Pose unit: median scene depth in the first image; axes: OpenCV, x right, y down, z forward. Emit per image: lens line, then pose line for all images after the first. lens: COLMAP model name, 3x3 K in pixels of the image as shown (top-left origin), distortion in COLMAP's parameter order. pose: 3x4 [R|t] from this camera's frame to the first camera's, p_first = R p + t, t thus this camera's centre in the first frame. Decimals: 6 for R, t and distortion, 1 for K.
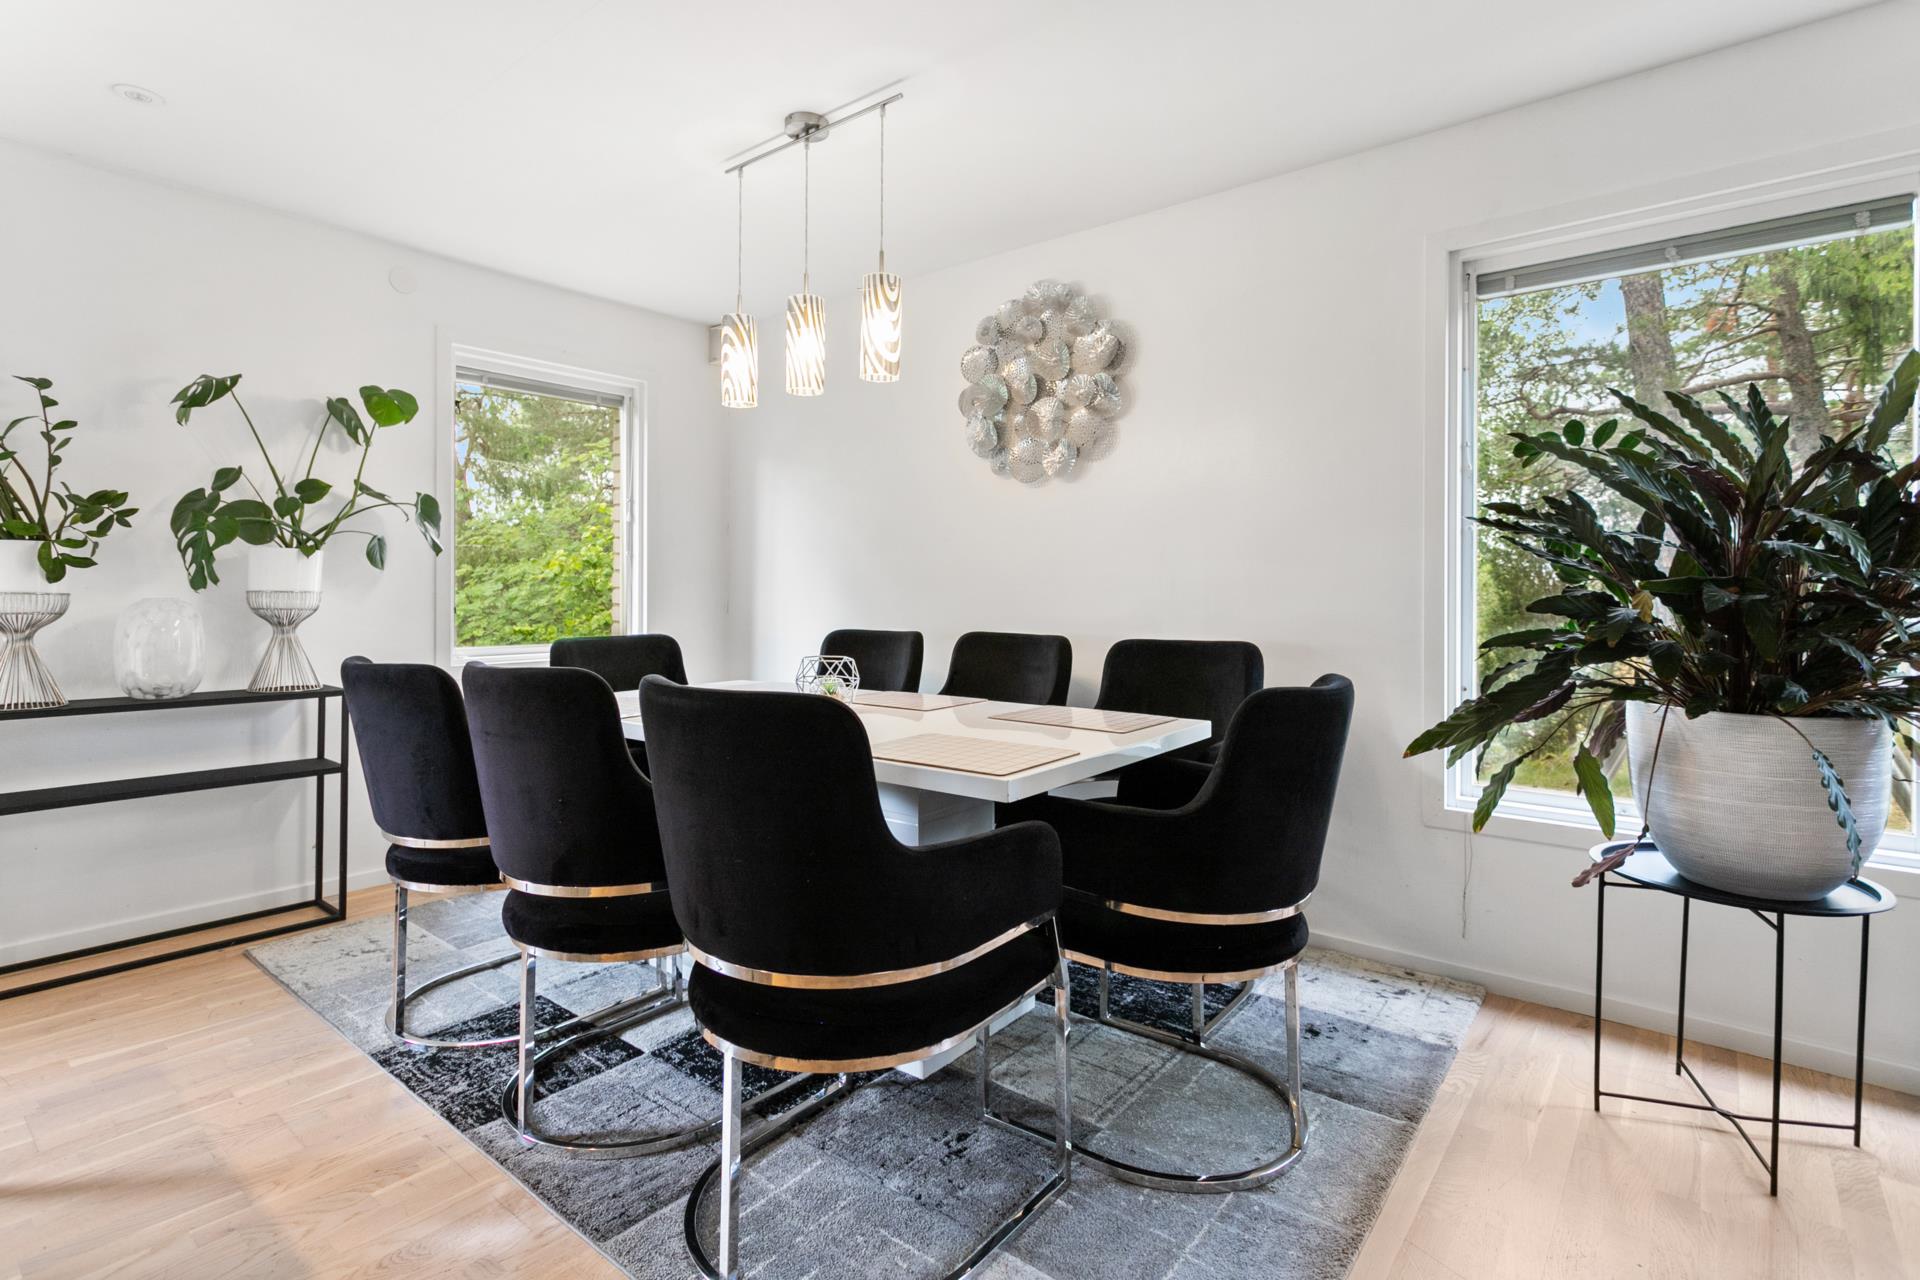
lens RADIAL K [[935.3, 0, 896.3], [0, 935.3, 600.7], [0, 0, 1]] dist [0.000743, -0.000783]
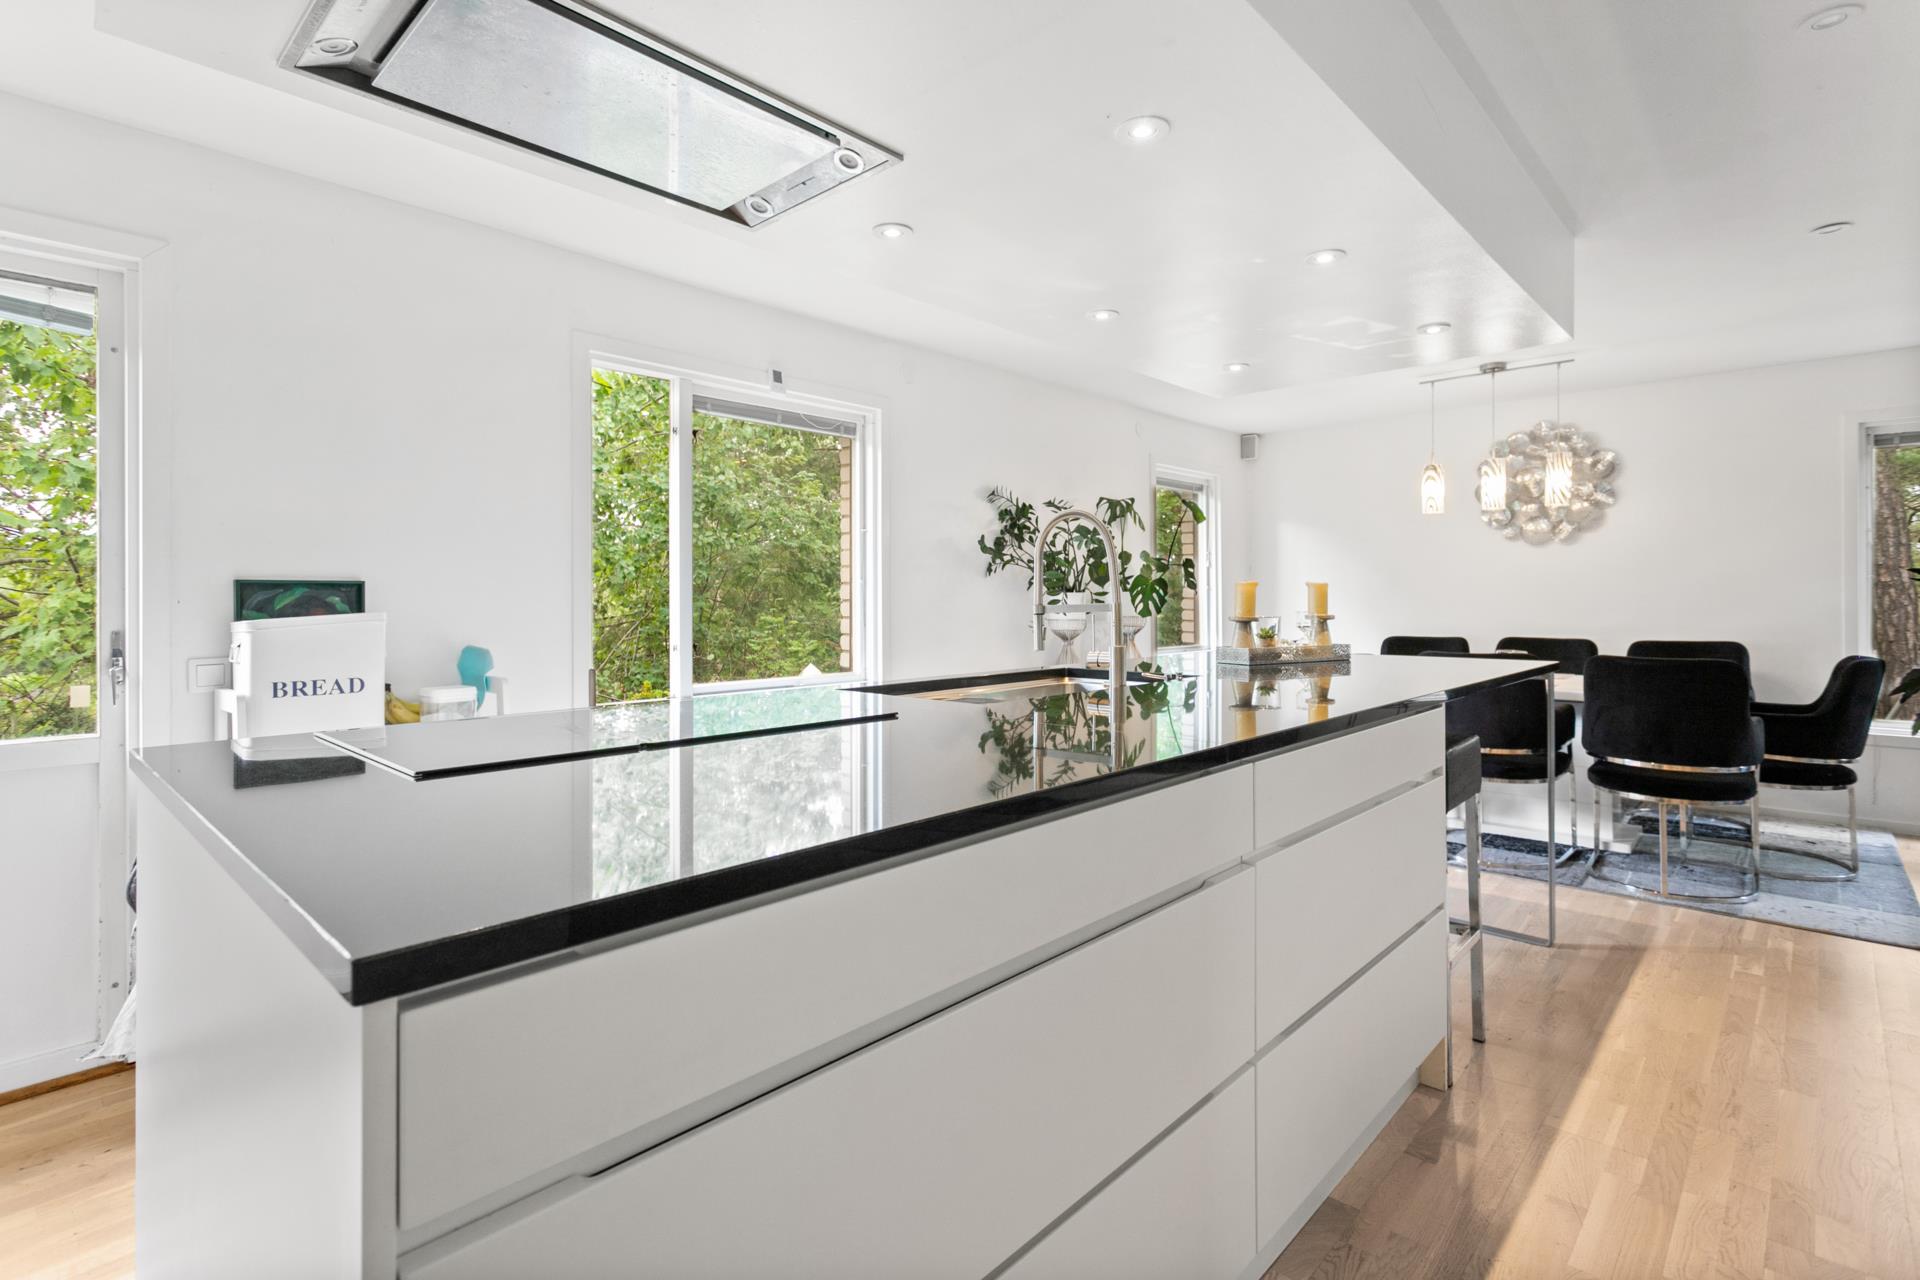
lens RADIAL K [[935.3, 0, 928.8], [0, 935.3, 621.7], [0, 0, 1]] dist [0.000743, -0.000783]
pose [[0.997370, -0.001669, -0.072465, -0.825838], [0.002782, 0.999880, 0.015260, -0.029340], [0.072431, -0.015421, 0.997254, -0.710020]]
